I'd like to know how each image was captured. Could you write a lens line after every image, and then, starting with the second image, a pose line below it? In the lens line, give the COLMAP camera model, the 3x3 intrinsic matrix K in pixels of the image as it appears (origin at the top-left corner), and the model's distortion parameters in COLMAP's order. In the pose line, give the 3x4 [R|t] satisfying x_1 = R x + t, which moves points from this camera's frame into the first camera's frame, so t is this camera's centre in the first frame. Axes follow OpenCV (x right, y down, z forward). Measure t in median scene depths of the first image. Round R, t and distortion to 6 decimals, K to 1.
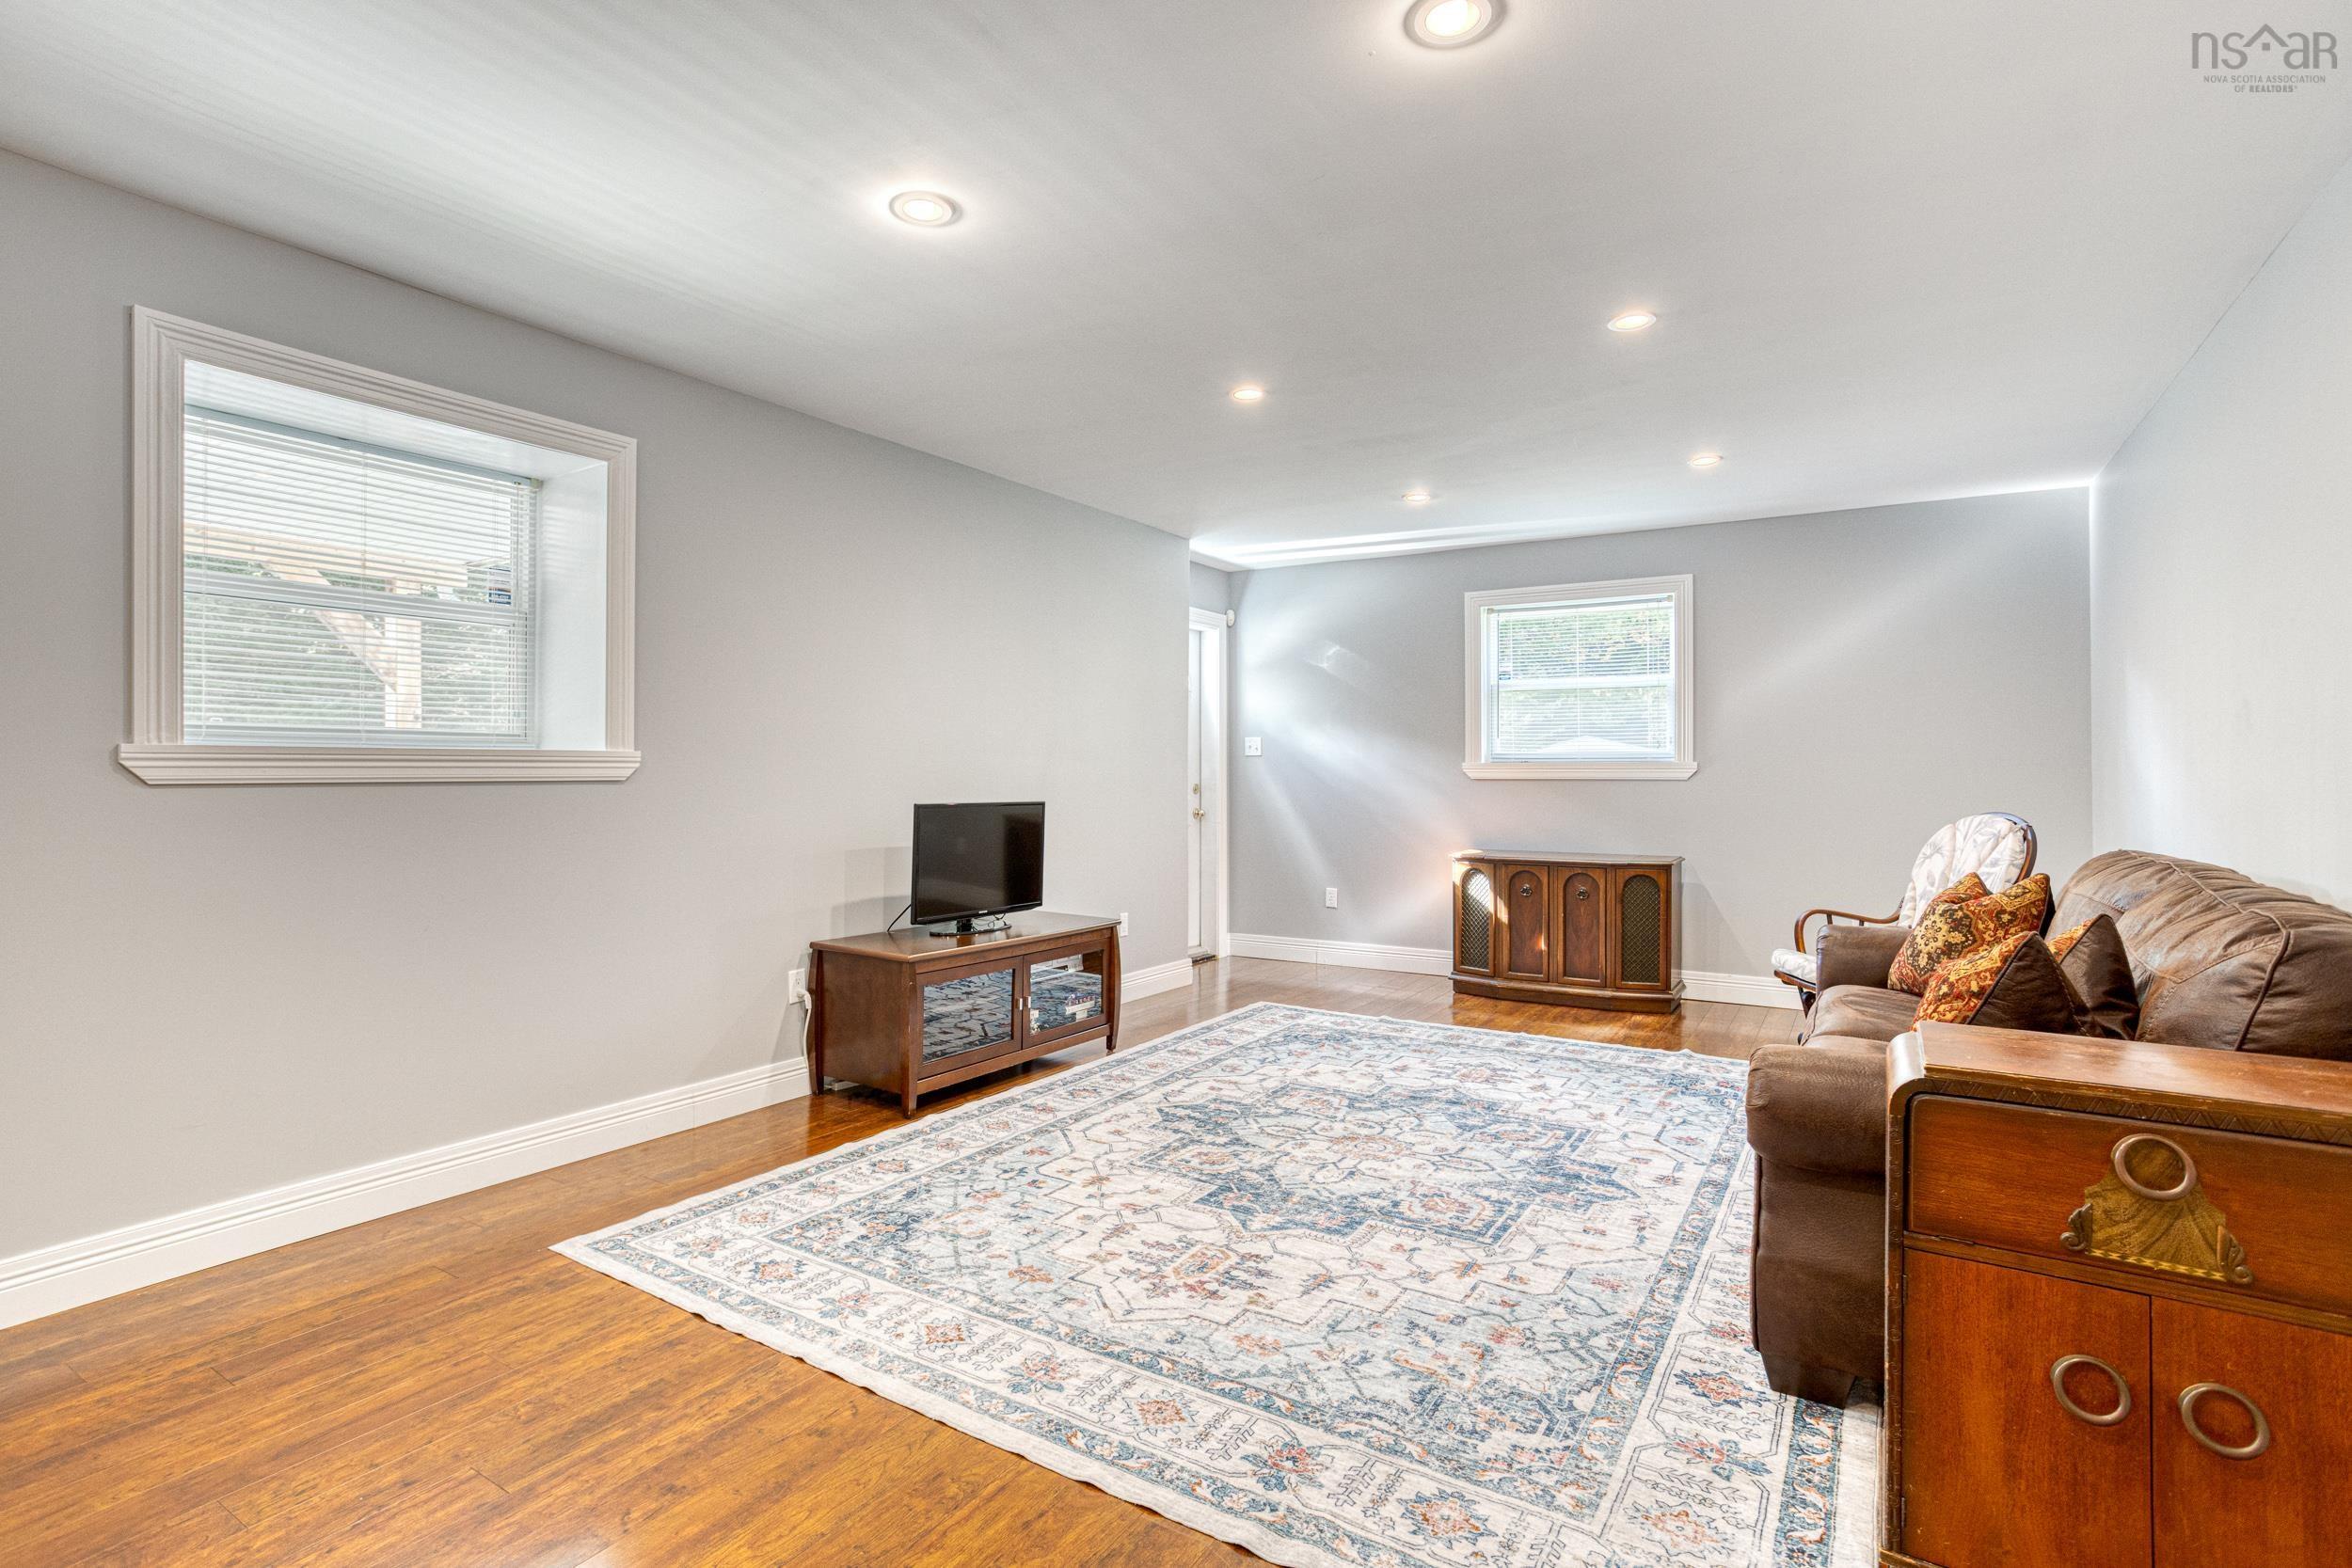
lens RADIAL K [[1135.5, 0, 1163.1], [0, 1135.5, 768.4], [0, 0, 1]] dist [-0.021880, 0.000263]
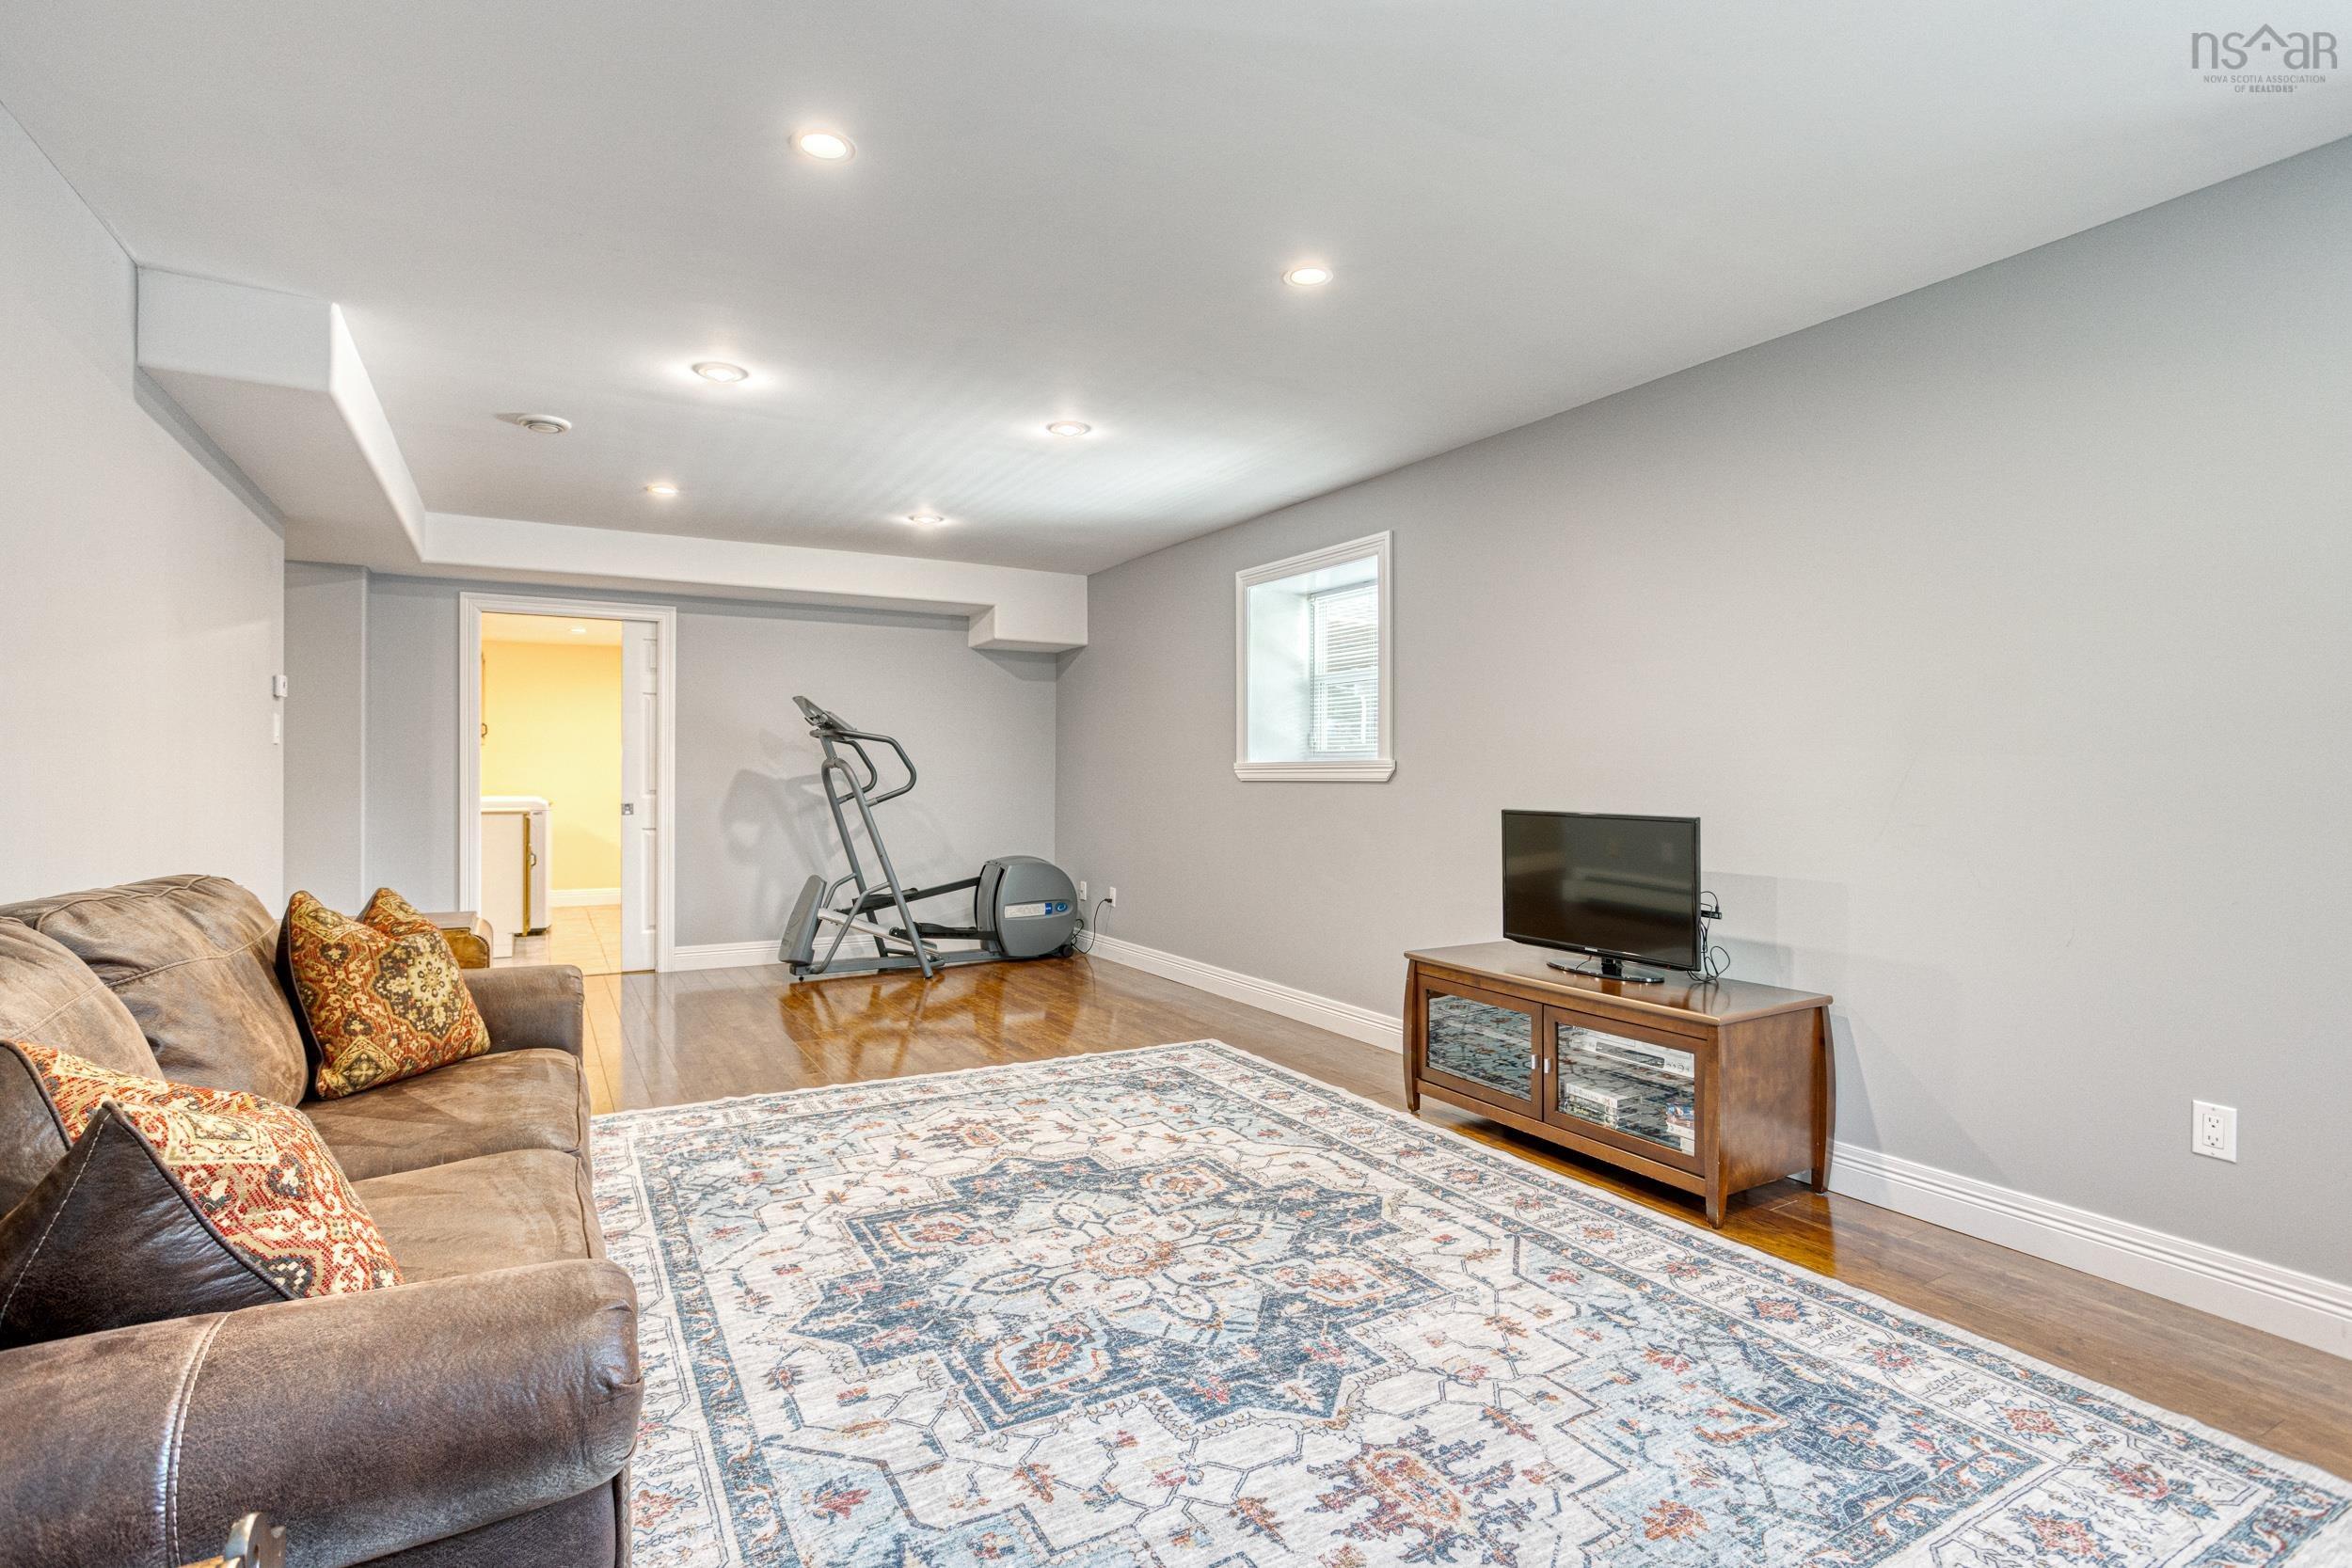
lens RADIAL K [[1135.5, 0, 1165.5], [0, 1135.5, 796.9], [0, 0, 1]] dist [-0.021880, 0.000263]
pose [[-0.474187, 0.008991, -0.880378, 0.903660], [0.004018, 0.999960, 0.008048, 0.015686], [0.880415, 0.000278, -0.474204, 1.479182]]
